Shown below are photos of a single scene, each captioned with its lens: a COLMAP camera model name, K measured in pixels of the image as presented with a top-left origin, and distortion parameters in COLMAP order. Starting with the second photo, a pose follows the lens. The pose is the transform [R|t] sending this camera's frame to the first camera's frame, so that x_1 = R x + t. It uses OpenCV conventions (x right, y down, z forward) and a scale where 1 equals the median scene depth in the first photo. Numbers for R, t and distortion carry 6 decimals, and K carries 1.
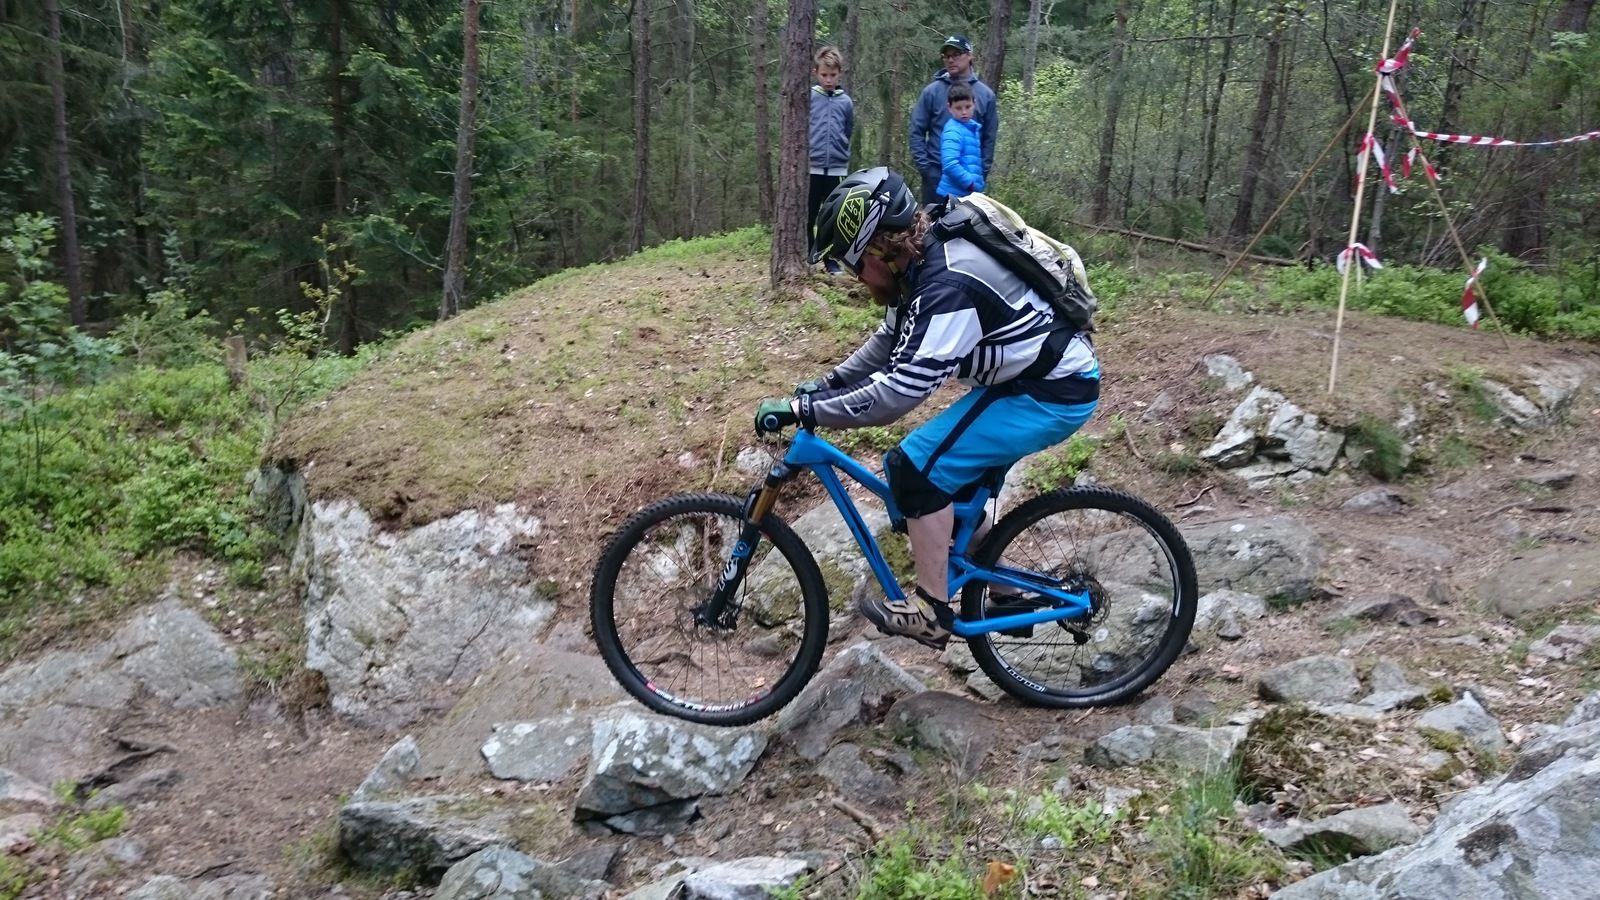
lens RADIAL K [[1172.6, 0, 802.7], [0, 1172.6, 432.7], [0, 0, 1]] dist [0.012646, -0.007936]
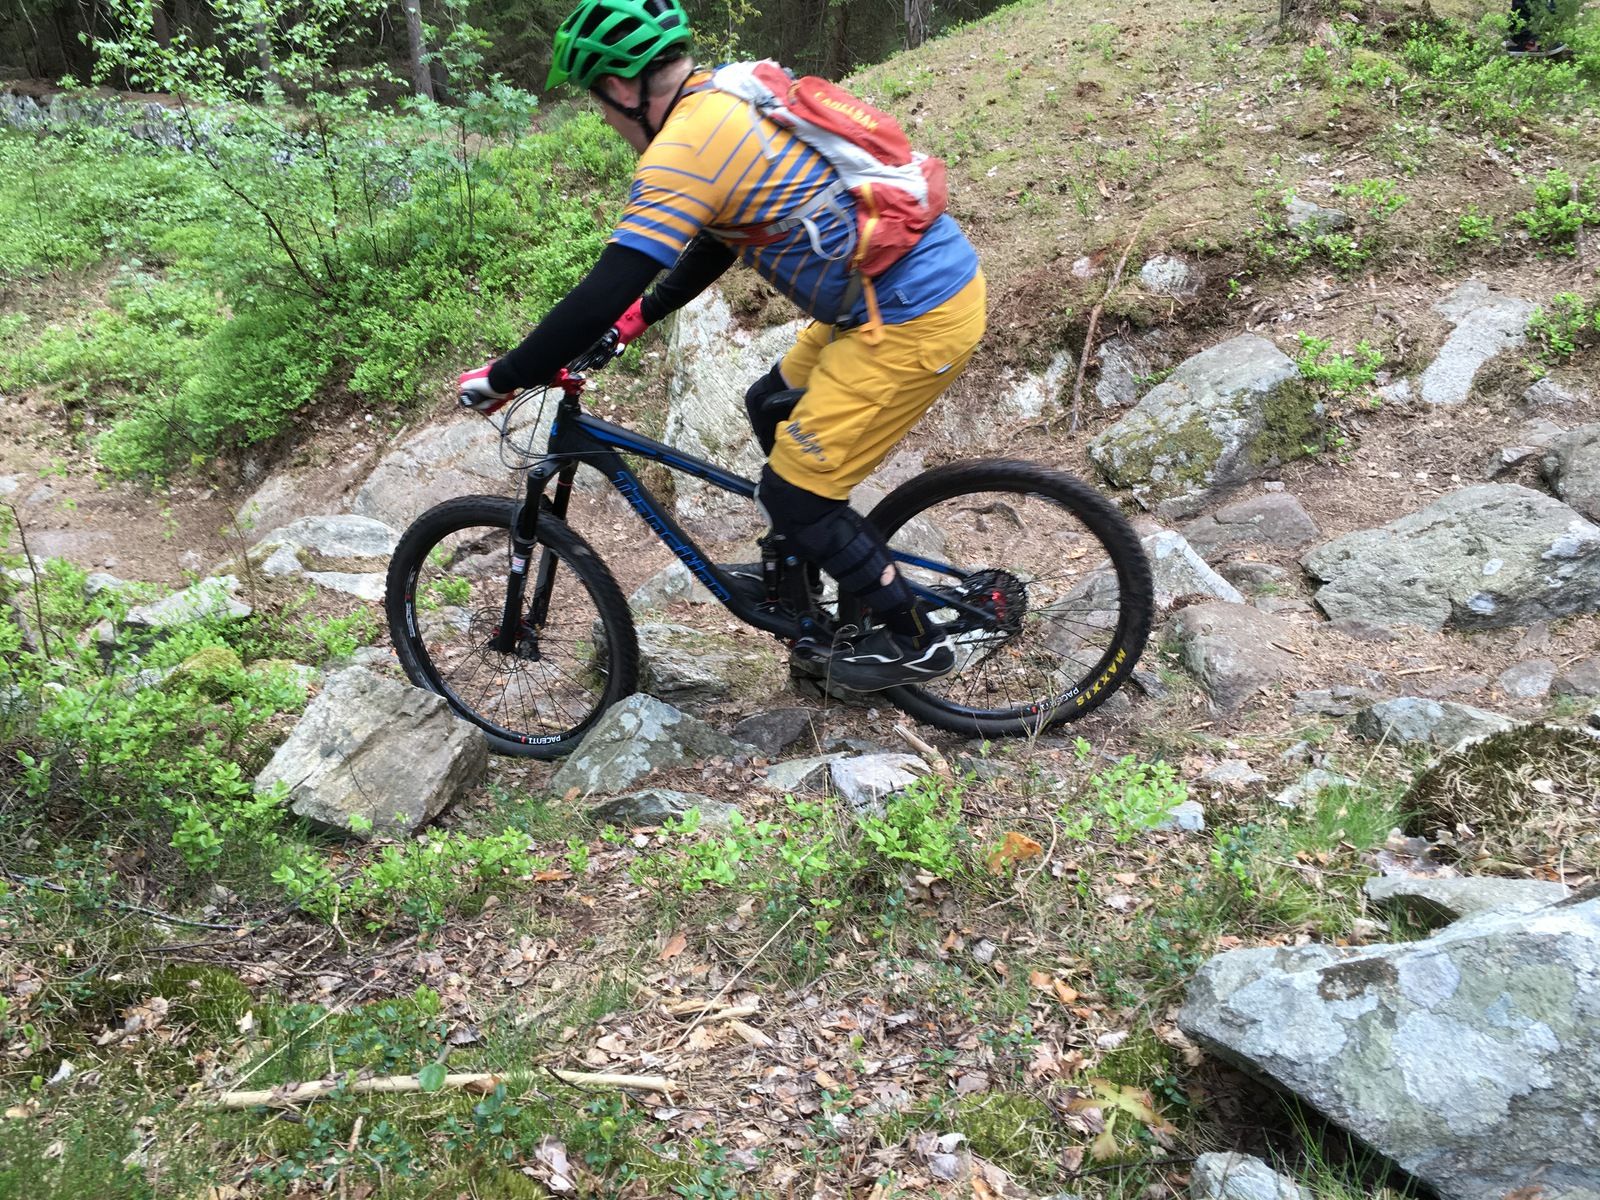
lens RADIAL K [[1348.8, 0, 796.1], [0, 1348.8, 592.7], [0, 0, 1]] dist [0.080269, -0.113119]
pose [[0.903799, 0.160951, -0.396537, 0.140305], [-0.037444, 0.952769, 0.301378, -0.040583], [0.426315, -0.257538, 0.867139, 0.036871]]
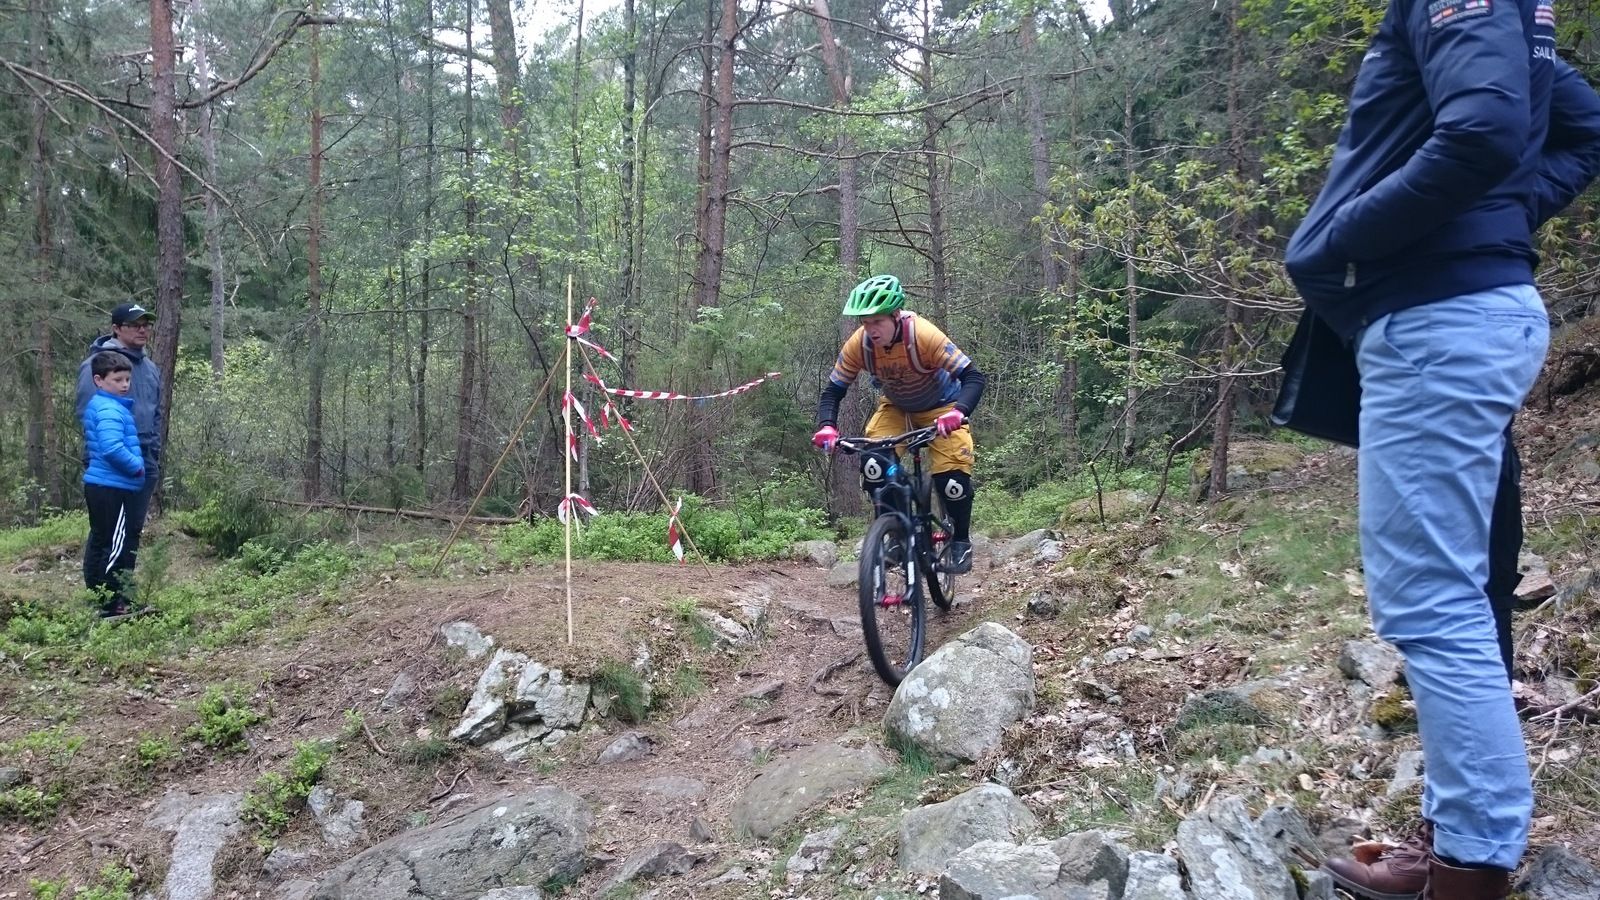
lens RADIAL K [[1161.9, 0, 791.9], [0, 1161.9, 421.1], [0, 0, 1]] dist [0.049033, -0.035230]
pose [[0.805401, -0.049732, 0.590640, 0.025967], [0.188009, 0.966452, -0.174997, -0.008171], [-0.562122, 0.251988, 0.787731, 0.067599]]
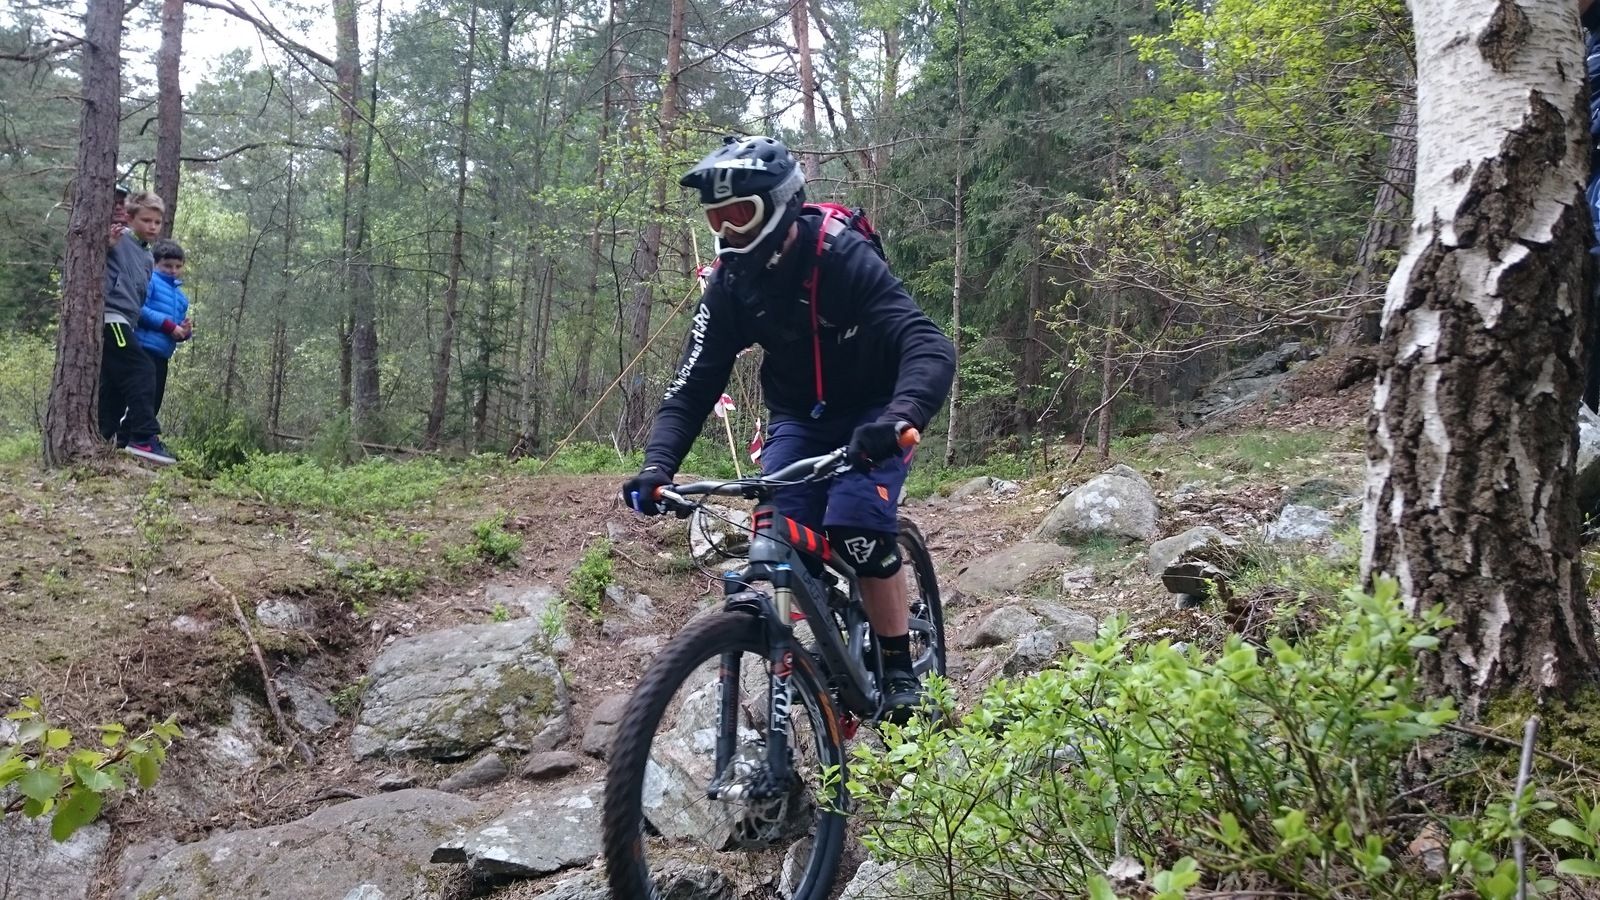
lens RADIAL K [[1151.4, 0, 800.7], [0, 1151.4, 451.5], [0, 0, 1]] dist [0.008591, -0.007816]
pose [[0.585338, 0.015543, 0.810641, -0.499045], [0.189007, 0.969655, -0.155068, 0.110717], [-0.788452, 0.243984, 0.564638, 0.241736]]
